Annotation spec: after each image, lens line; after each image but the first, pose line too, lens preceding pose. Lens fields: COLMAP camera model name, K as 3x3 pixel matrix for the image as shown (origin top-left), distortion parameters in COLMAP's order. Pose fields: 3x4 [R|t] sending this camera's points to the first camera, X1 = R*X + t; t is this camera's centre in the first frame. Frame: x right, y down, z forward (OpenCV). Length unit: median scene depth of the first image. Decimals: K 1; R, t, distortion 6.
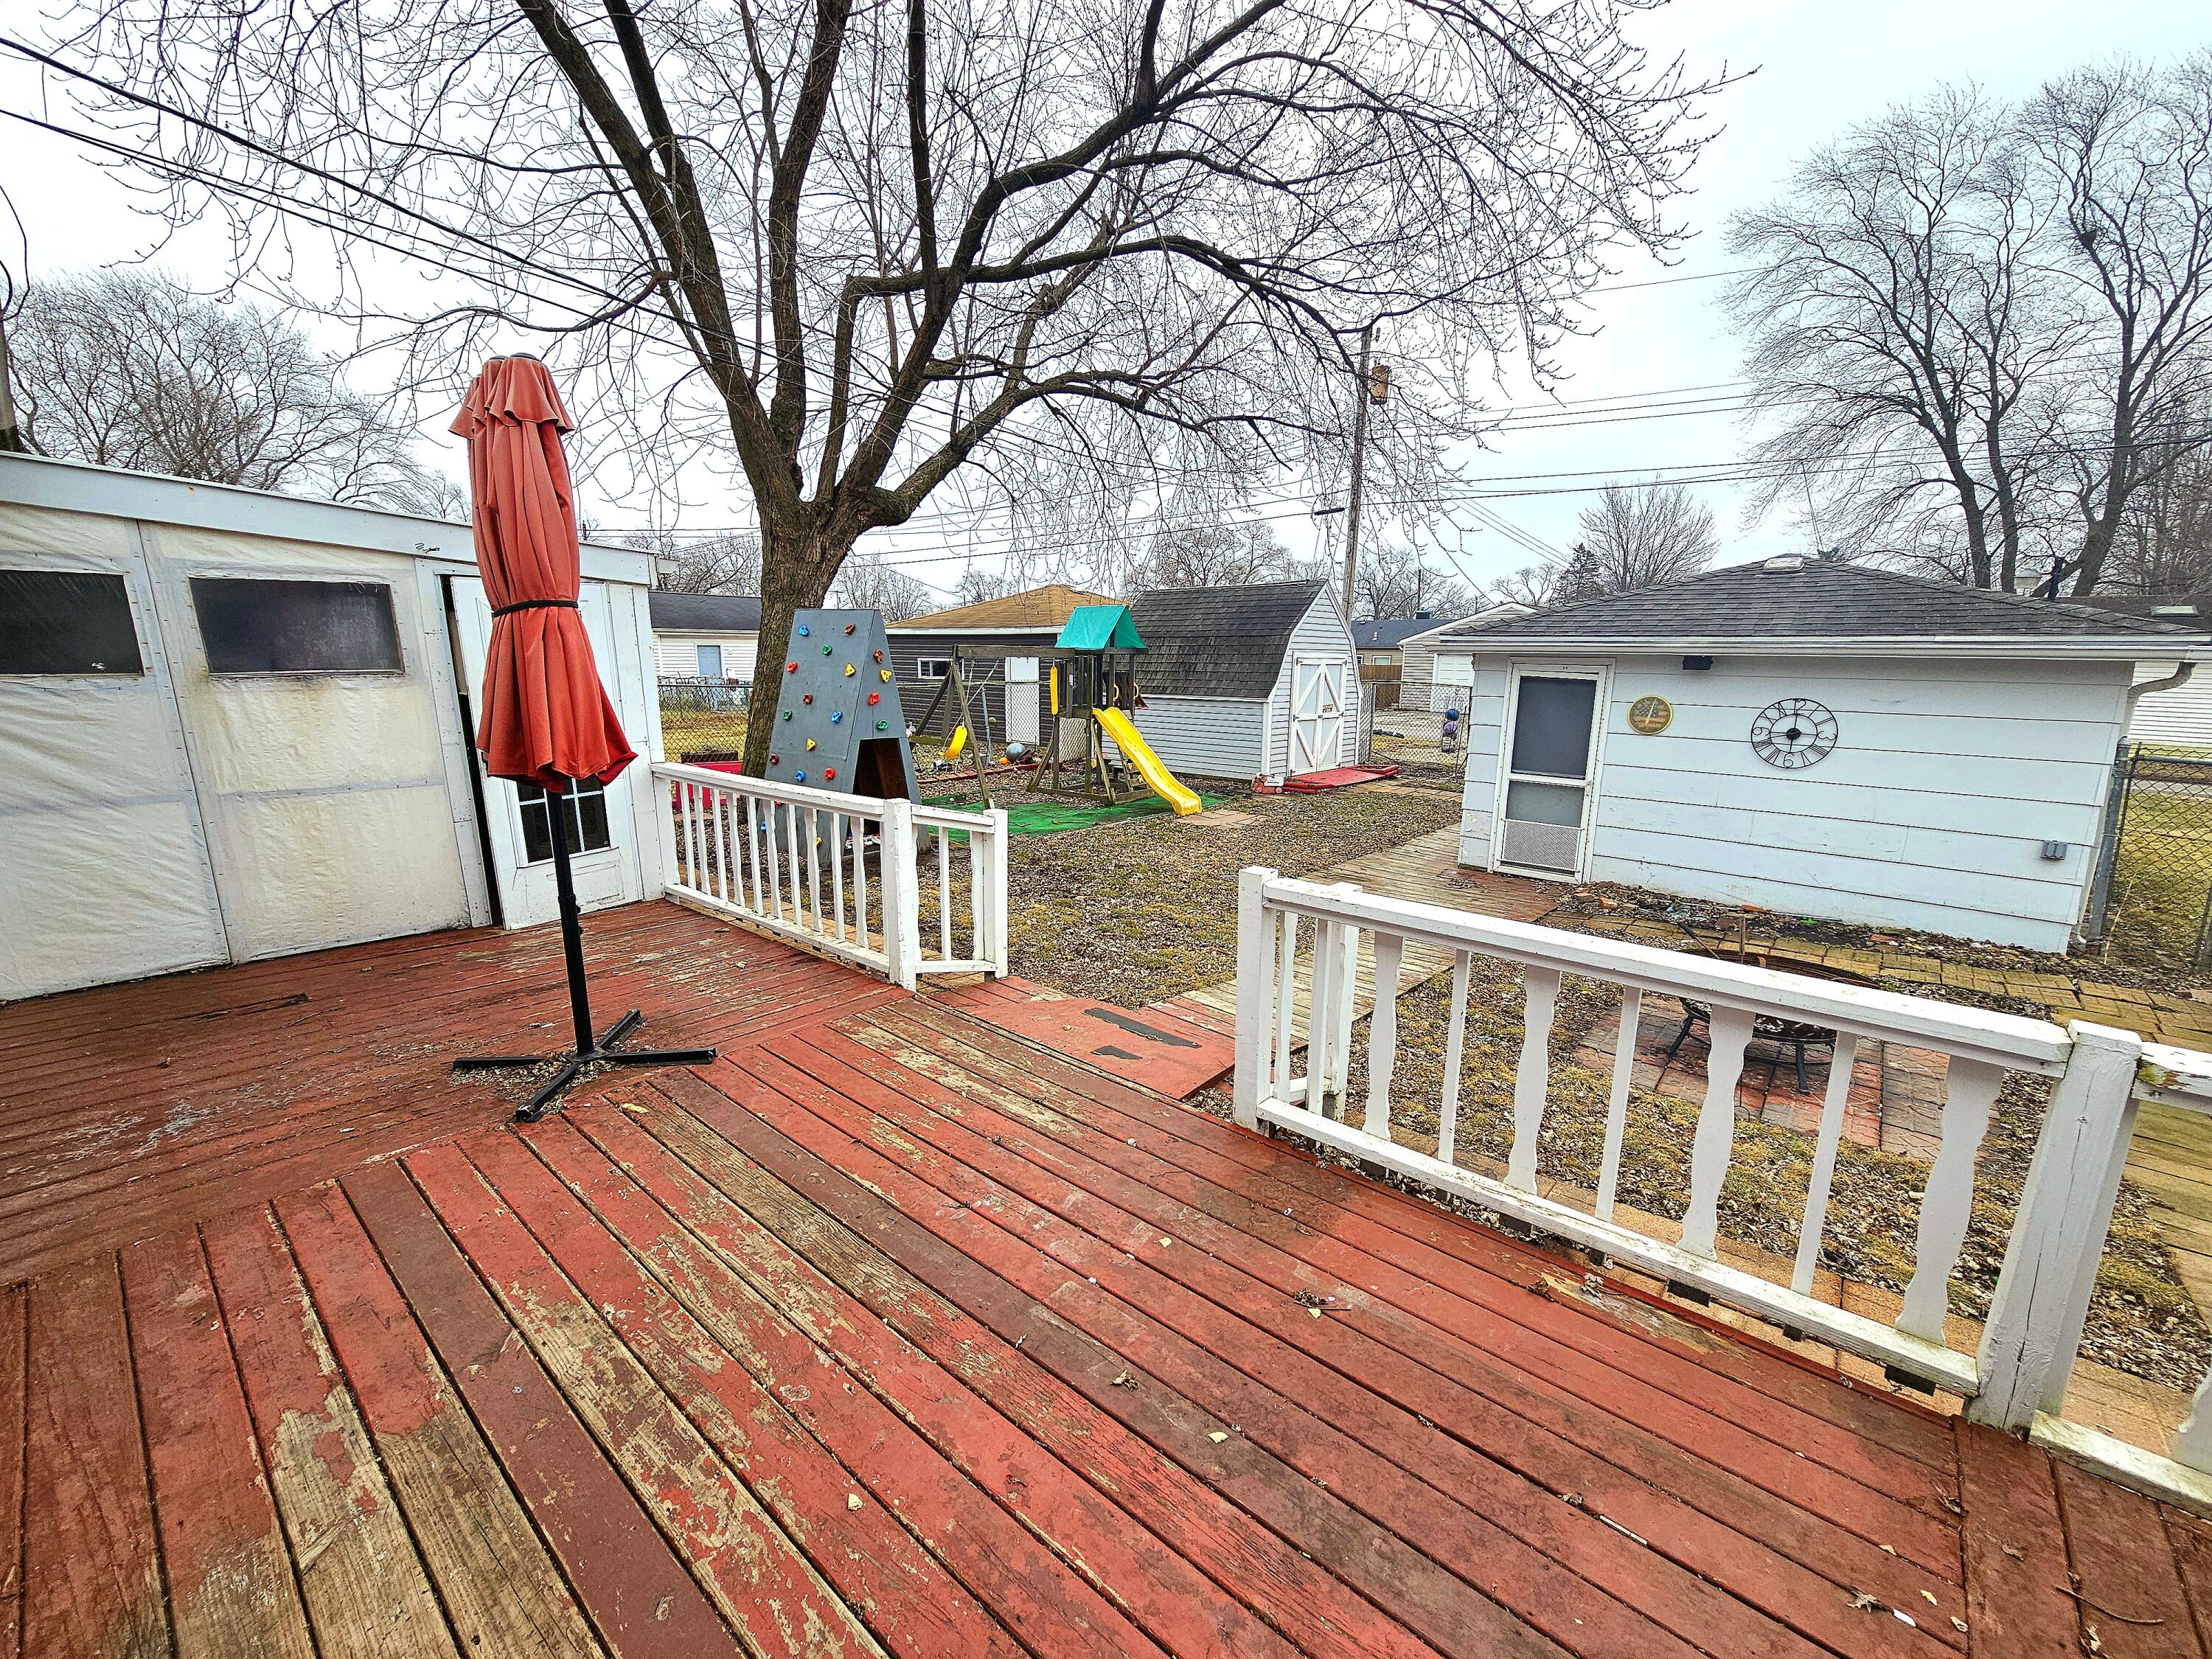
lens RADIAL K [[902.7, 0, 1093.3], [0, 902.7, 837.8], [0, 0, 1]] dist [-0.009672, 0.000577]
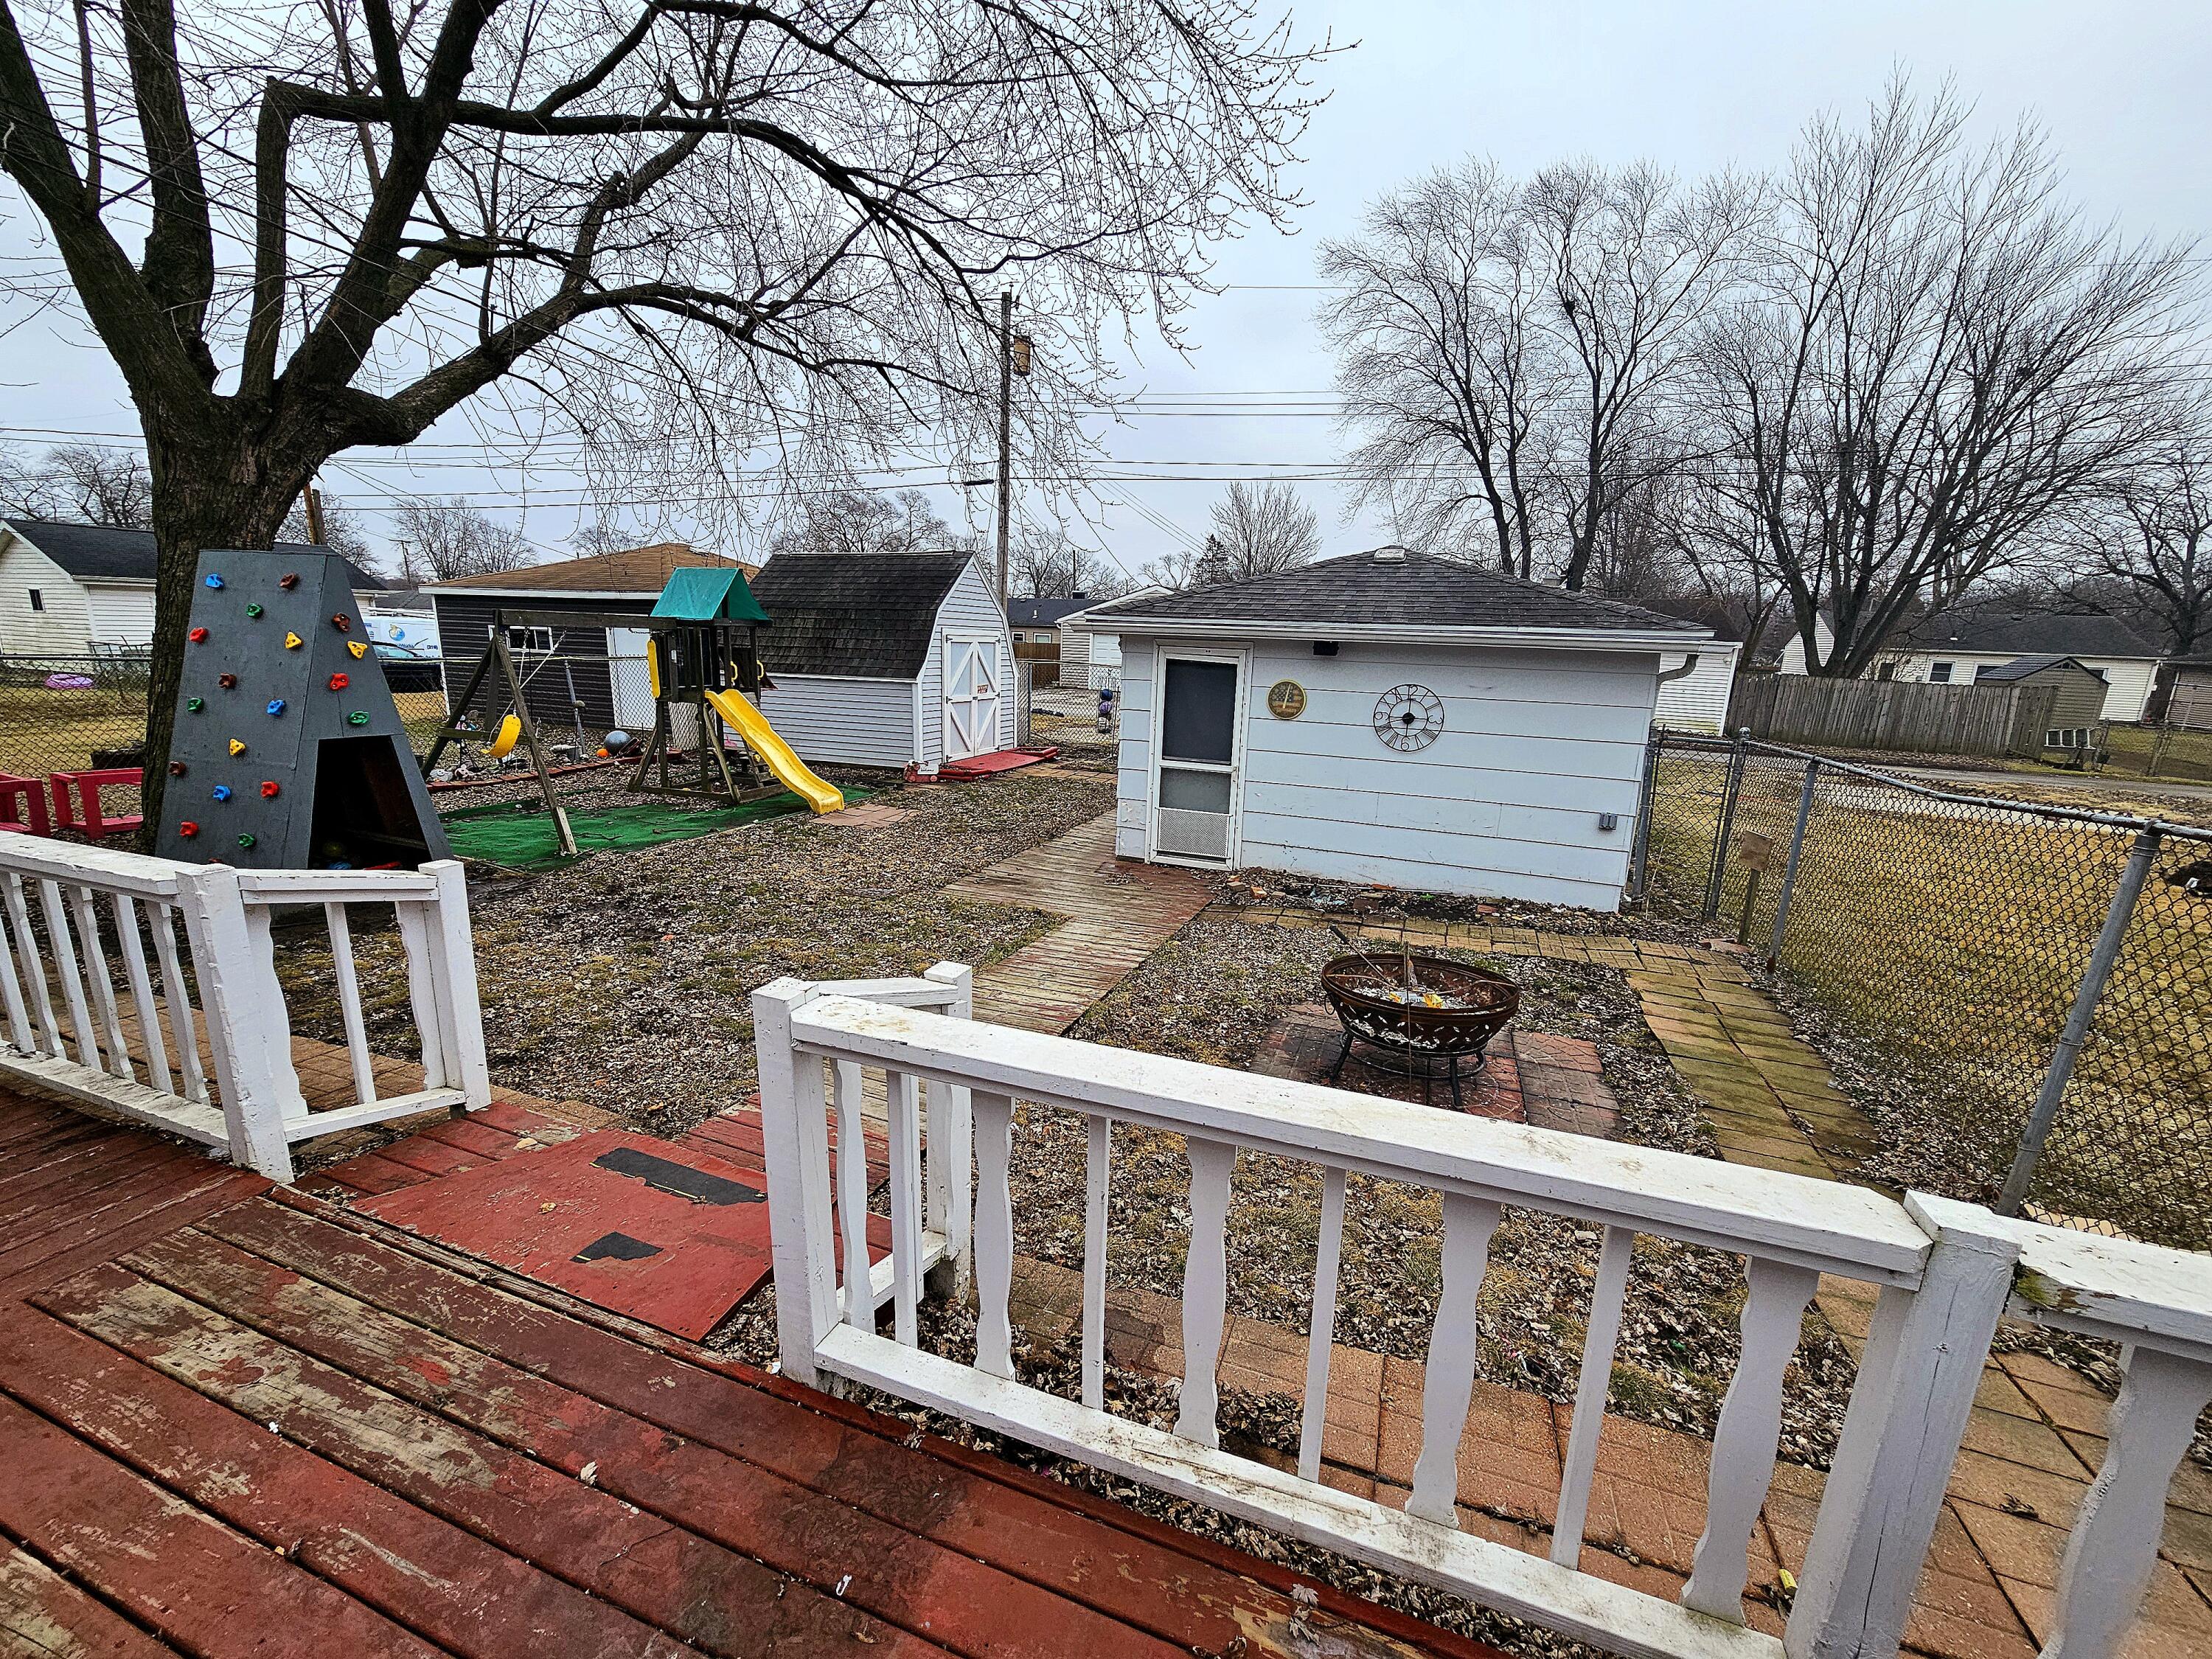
lens RADIAL K [[902.7, 0, 1110.4], [0, 902.7, 830.9], [0, 0, 1]] dist [-0.009672, 0.000577]
pose [[0.930634, -0.057091, 0.361470, 0.052618], [0.050309, 0.998337, 0.028154, -0.022913], [-0.362476, -0.008016, 0.931959, 0.106577]]
